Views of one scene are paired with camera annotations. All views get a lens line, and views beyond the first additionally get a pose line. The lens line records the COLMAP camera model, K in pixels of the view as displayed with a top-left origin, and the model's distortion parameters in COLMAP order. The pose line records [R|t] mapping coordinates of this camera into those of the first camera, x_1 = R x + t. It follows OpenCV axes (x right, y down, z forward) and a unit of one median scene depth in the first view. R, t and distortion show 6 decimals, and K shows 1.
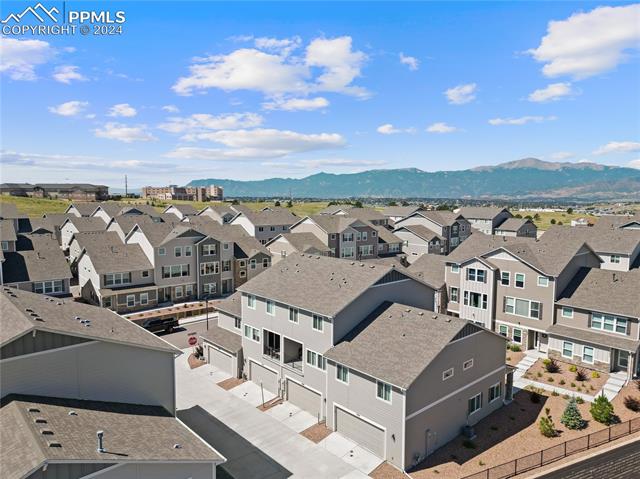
lens RADIAL K [[441.7, 0, 314.2], [0, 441.7, 239.9], [0, 0, 1]] dist [0.059435, -0.045500]
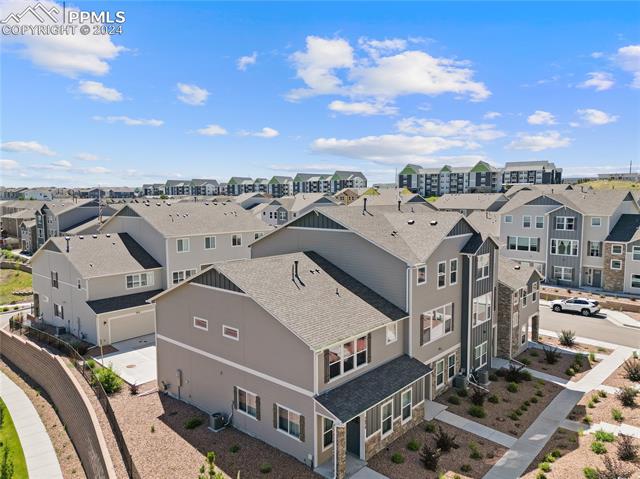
lens RADIAL K [[441.7, 0, 321.5], [0, 441.7, 239.1], [0, 0, 1]] dist [0.059435, -0.045500]
pose [[0.103422, 0.092831, -0.990296, 0.680067], [-0.097582, 0.991779, 0.082779, 0.036881], [0.989839, 0.088074, 0.111631, 0.681164]]
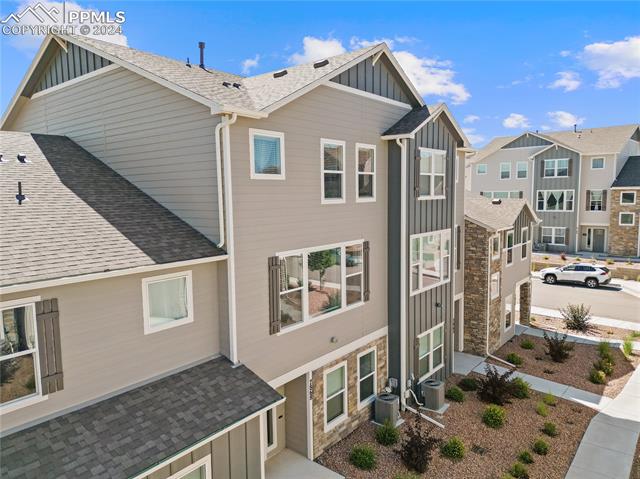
lens RADIAL K [[441.7, 0, 318.1], [0, 441.7, 237.8], [0, 0, 1]] dist [0.059435, -0.045500]
pose [[0.149044, 0.097971, -0.983965, 0.409704], [-0.085765, 0.992611, 0.085841, 0.122211], [0.985104, 0.071596, 0.156345, 0.841234]]
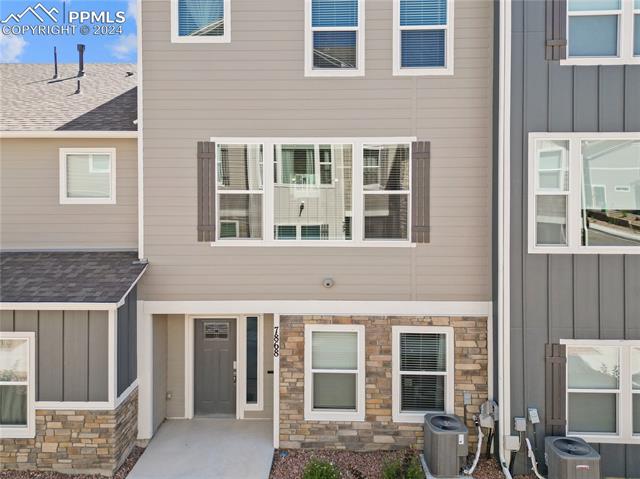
lens RADIAL K [[469.2, 0, 318.5], [0, 469.2, 185.6], [0, 0, 1]] dist [0.046307, -0.019692]
pose [[-0.684739, 0.011473, -0.728698, 0.308005], [-0.073833, 0.993640, 0.085024, 0.147526], [0.725039, 0.112021, -0.679537, 0.993454]]
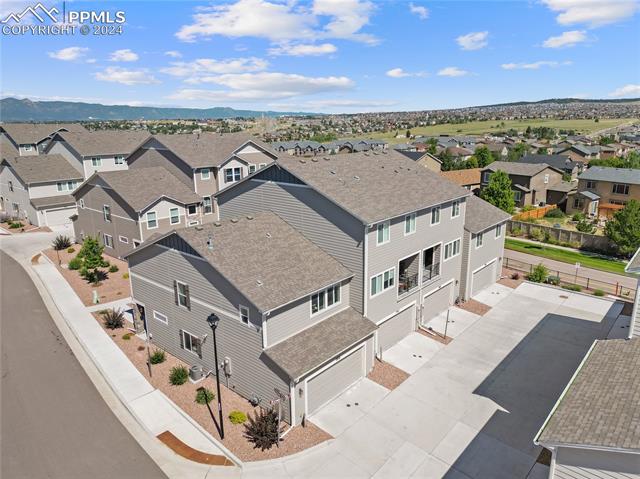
lens RADIAL K [[441.7, 0, 319.2], [0, 441.7, 237.2], [0, 0, 1]] dist [0.059435, -0.045500]
pose [[-0.115369, -0.254947, 0.960048, -0.585627], [0.106125, 0.957806, 0.267105, -0.024417], [-0.987637, 0.132700, -0.083445, 0.918638]]
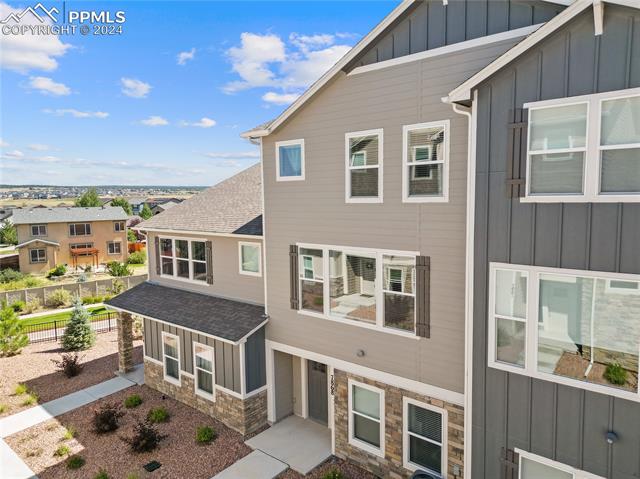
lens RADIAL K [[441.7, 0, 324.1], [0, 441.7, 240.5], [0, 0, 1]] dist [0.059435, -0.045500]
pose [[-0.987704, 0.031018, -0.153229, 0.235556], [-0.000542, 0.979434, 0.201763, 0.099609], [0.156336, 0.199365, -0.967374, 1.079600]]
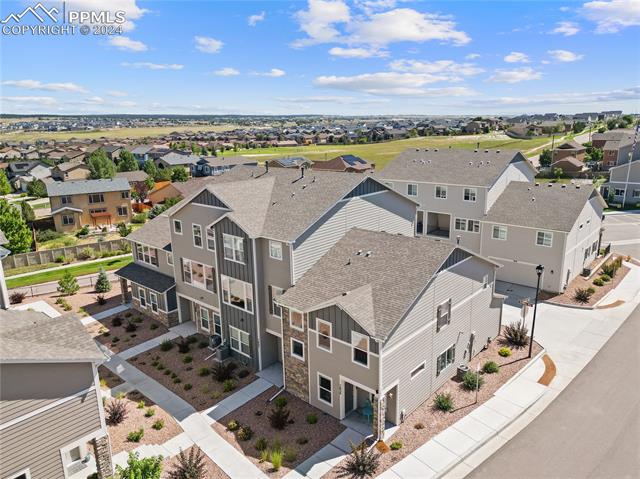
lens RADIAL K [[441.7, 0, 318.0], [0, 441.7, 239.3], [0, 0, 1]] dist [0.059435, -0.045500]
pose [[-0.992609, 0.051976, -0.109659, 0.092194], [0.011251, 0.939159, 0.343300, -0.087079], [0.120831, 0.339529, -0.932802, 1.446838]]
